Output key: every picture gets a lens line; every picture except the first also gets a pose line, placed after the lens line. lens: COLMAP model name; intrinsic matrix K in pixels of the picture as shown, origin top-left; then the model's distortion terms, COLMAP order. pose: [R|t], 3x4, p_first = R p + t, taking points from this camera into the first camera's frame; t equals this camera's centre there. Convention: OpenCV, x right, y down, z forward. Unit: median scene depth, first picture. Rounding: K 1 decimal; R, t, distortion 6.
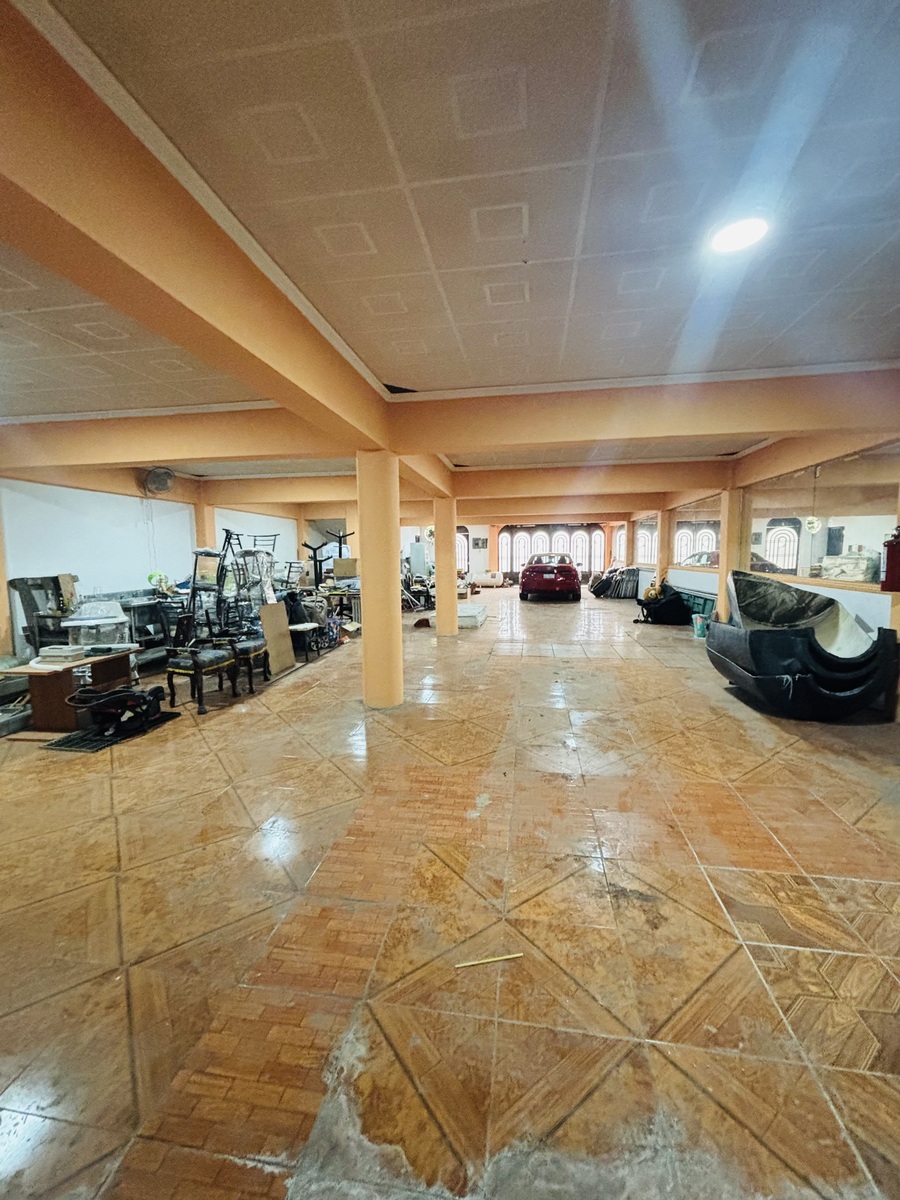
lens RADIAL K [[487.4, 0, 445.9], [0, 487.4, 598.4], [0, 0, 1]] dist [0.000973, 0.000018]
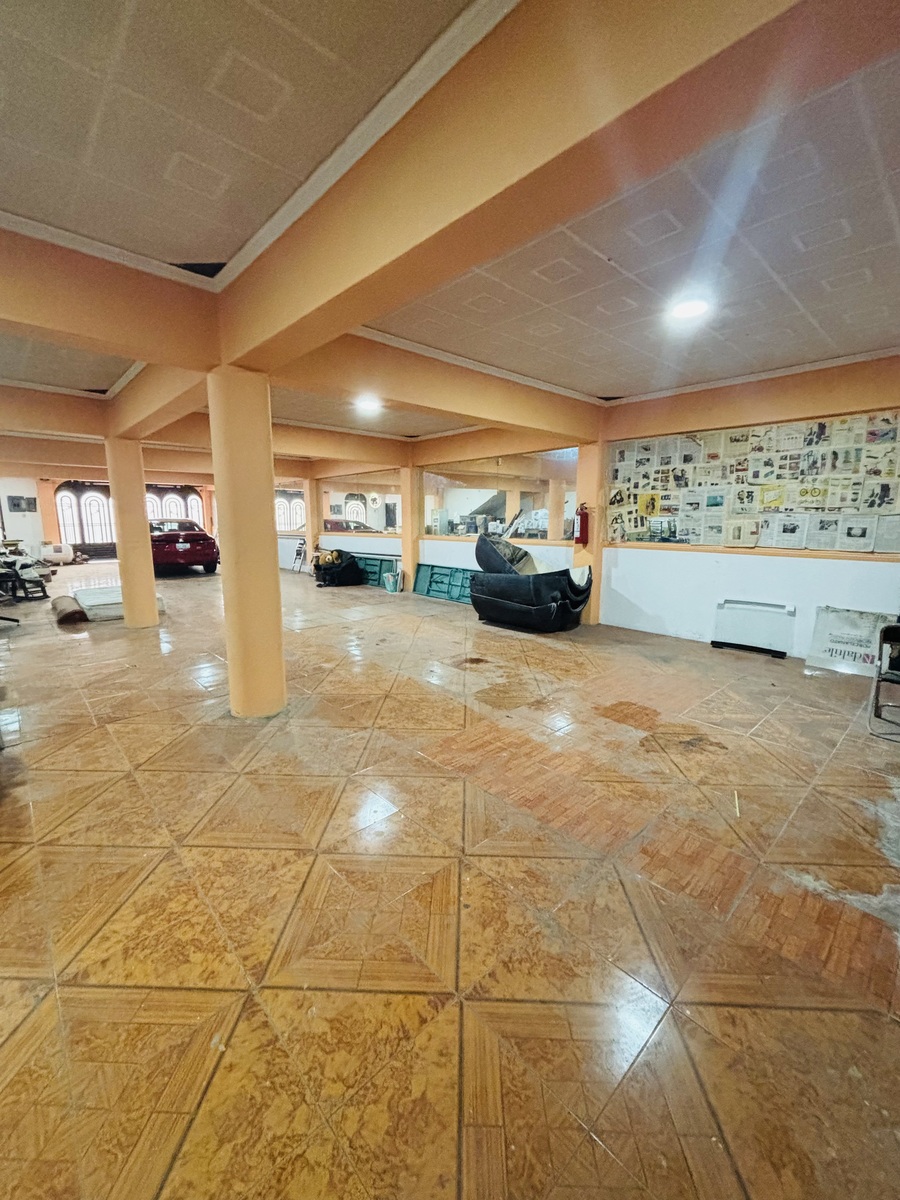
lens RADIAL K [[487.4, 0, 446.1], [0, 487.4, 599.6], [0, 0, 1]] dist [0.000973, 0.000018]
pose [[0.615299, -0.117493, 0.779488, -0.281939], [0.065829, 0.993035, 0.097719, -0.007567], [-0.785540, -0.008813, 0.618748, 0.152643]]
